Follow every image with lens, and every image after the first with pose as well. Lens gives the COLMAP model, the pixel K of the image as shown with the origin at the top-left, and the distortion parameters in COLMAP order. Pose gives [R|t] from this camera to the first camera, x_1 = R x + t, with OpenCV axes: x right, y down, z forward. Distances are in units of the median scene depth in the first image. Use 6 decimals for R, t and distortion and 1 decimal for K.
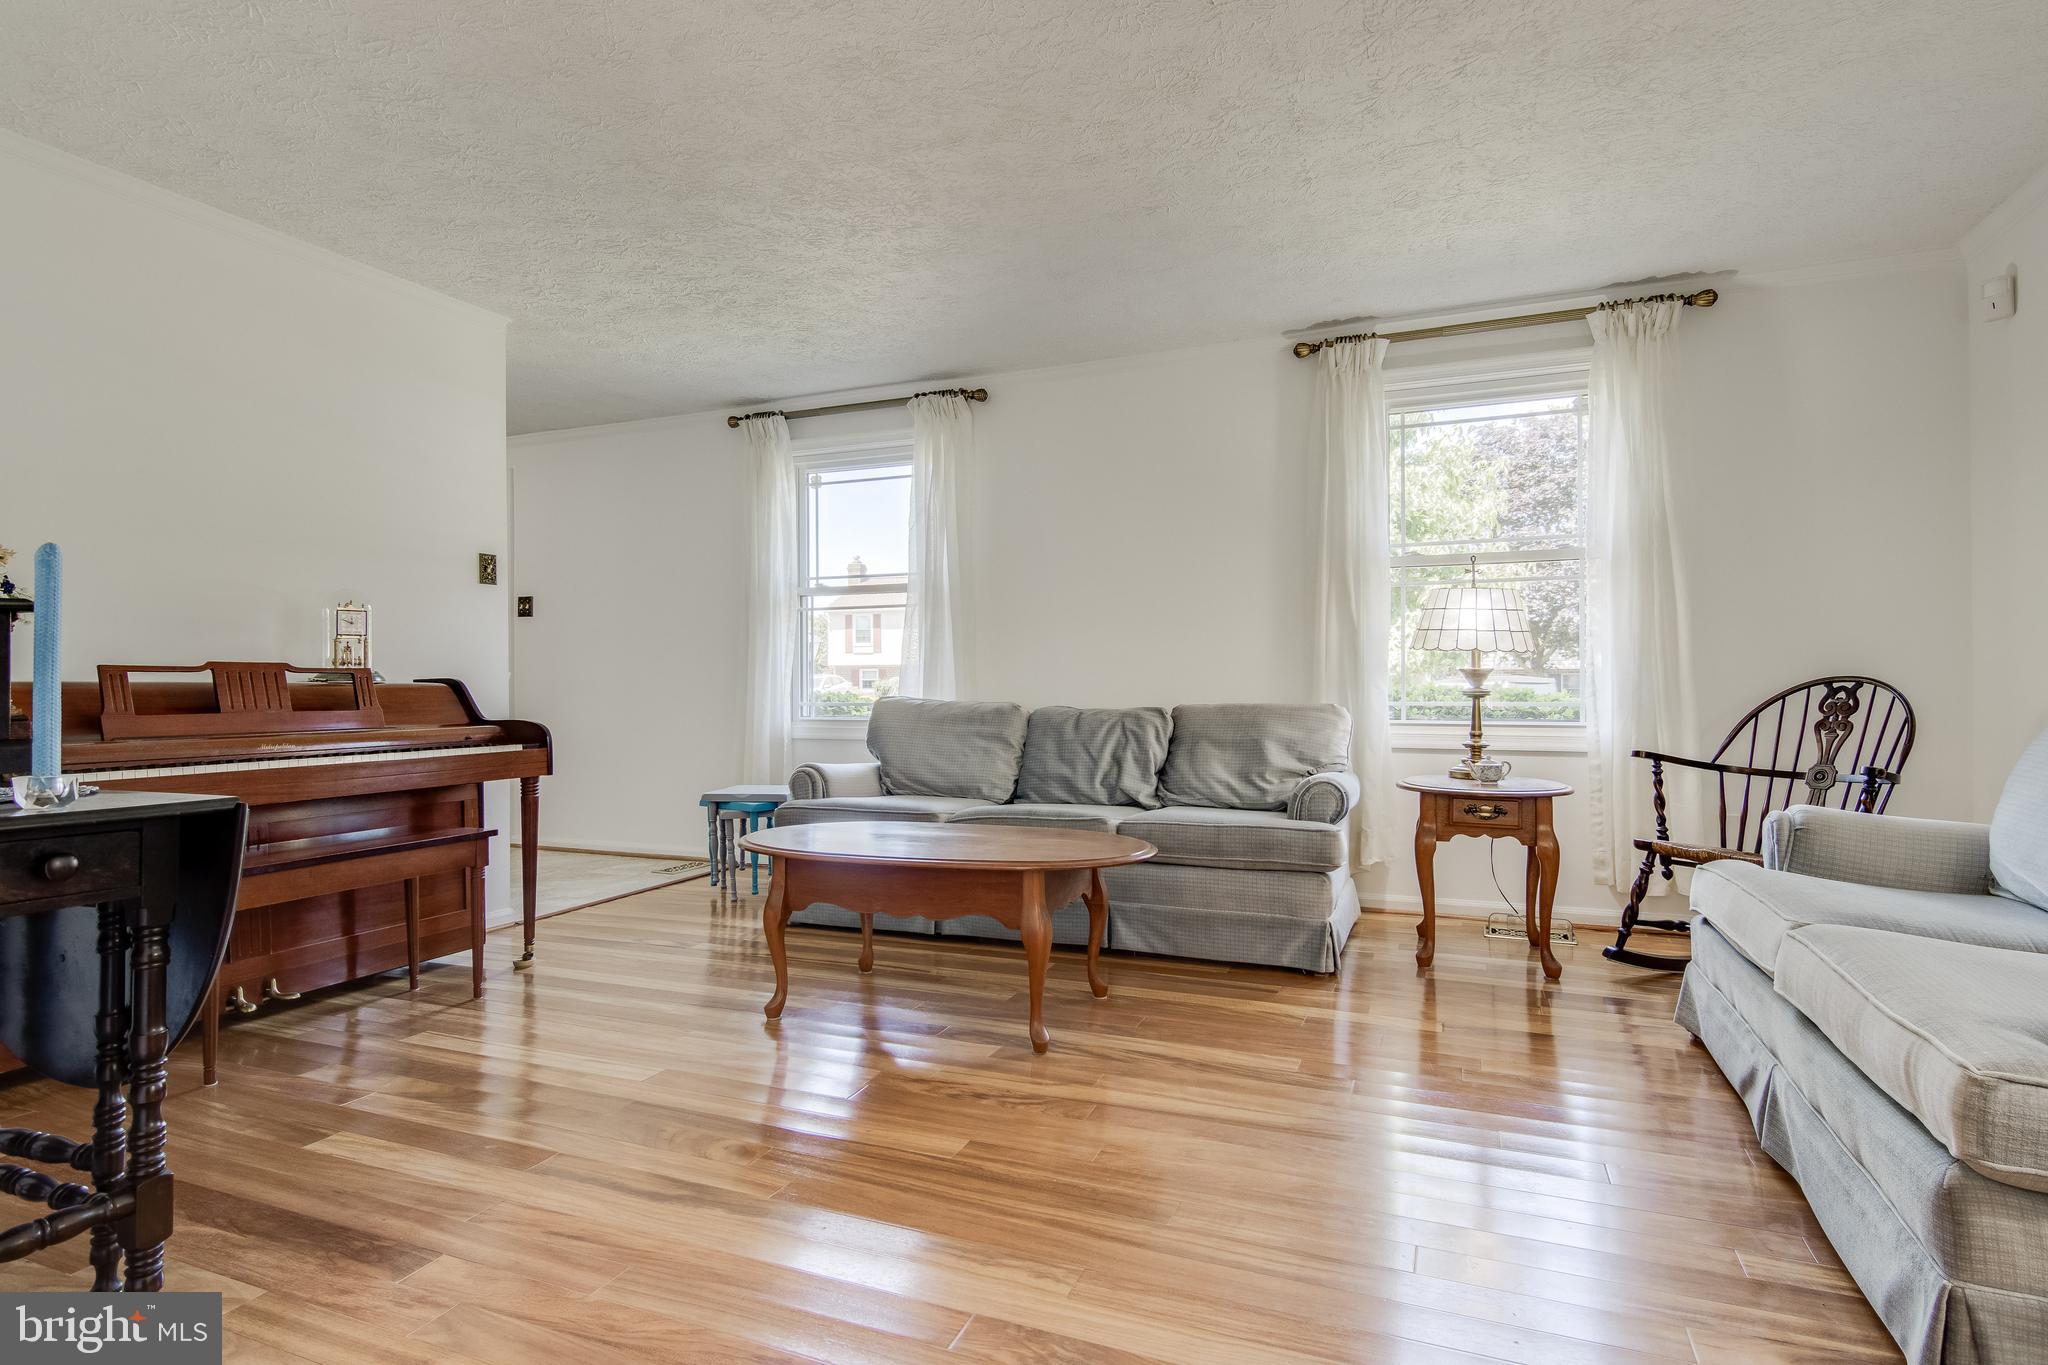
lens RADIAL K [[1042.0, 0, 1034.0], [0, 1042.0, 672.0], [0, 0, 1]] dist [0.017429, -0.015844]
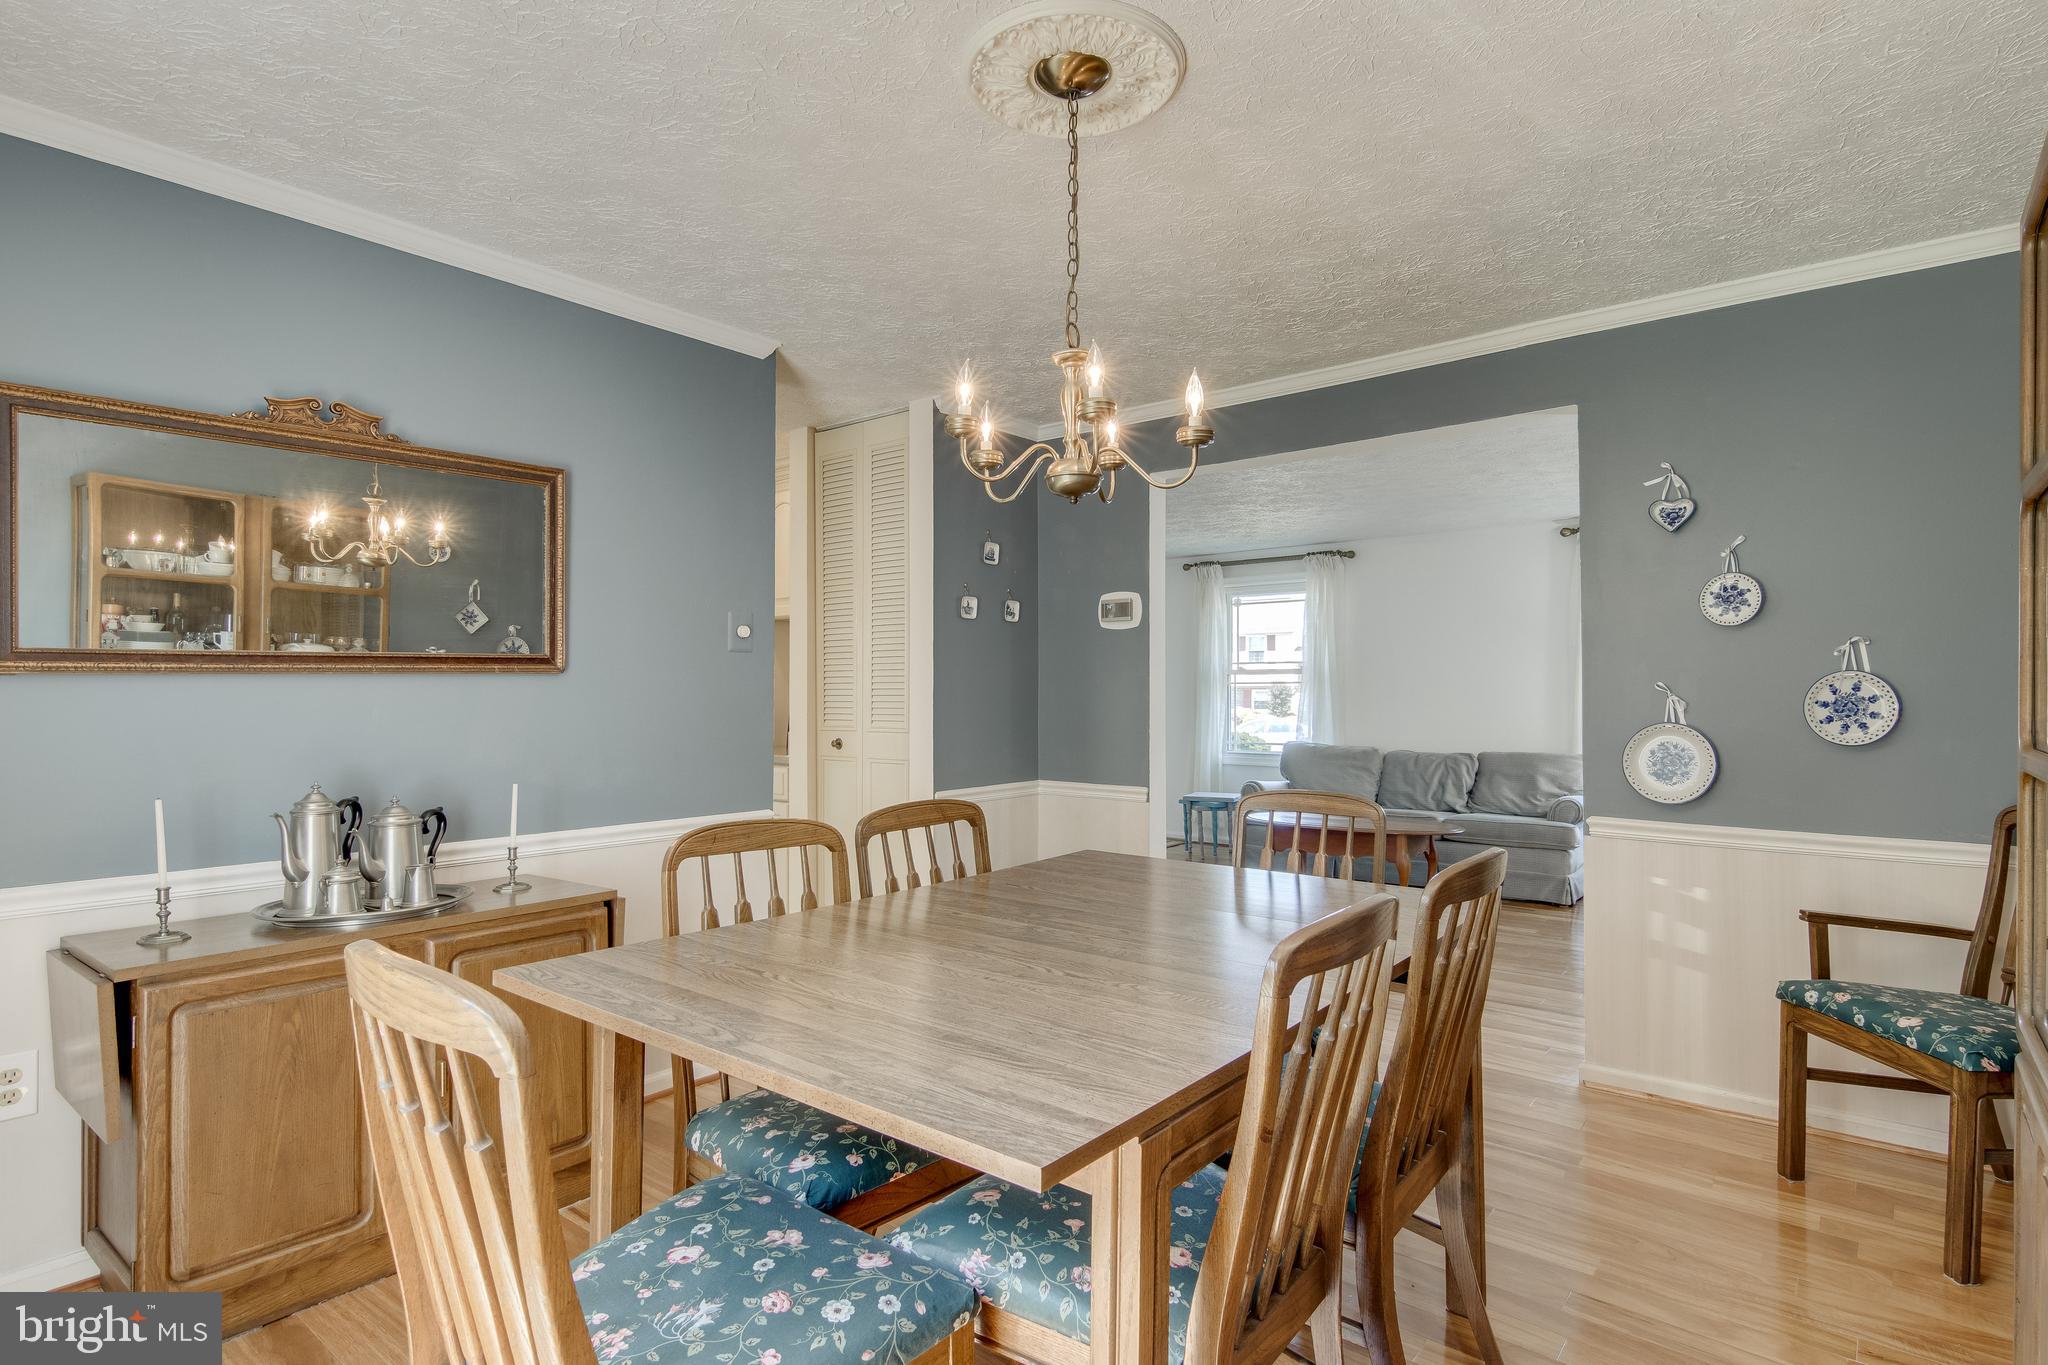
lens RADIAL K [[1042.0, 0, 1034.0], [0, 1042.0, 672.0], [0, 0, 1]] dist [0.017429, -0.015844]
pose [[0.958506, 0.001104, -0.285071, -0.067526], [-0.005847, 0.999858, -0.015784, -0.062992], [0.285014, 0.016796, 0.958376, -0.765277]]
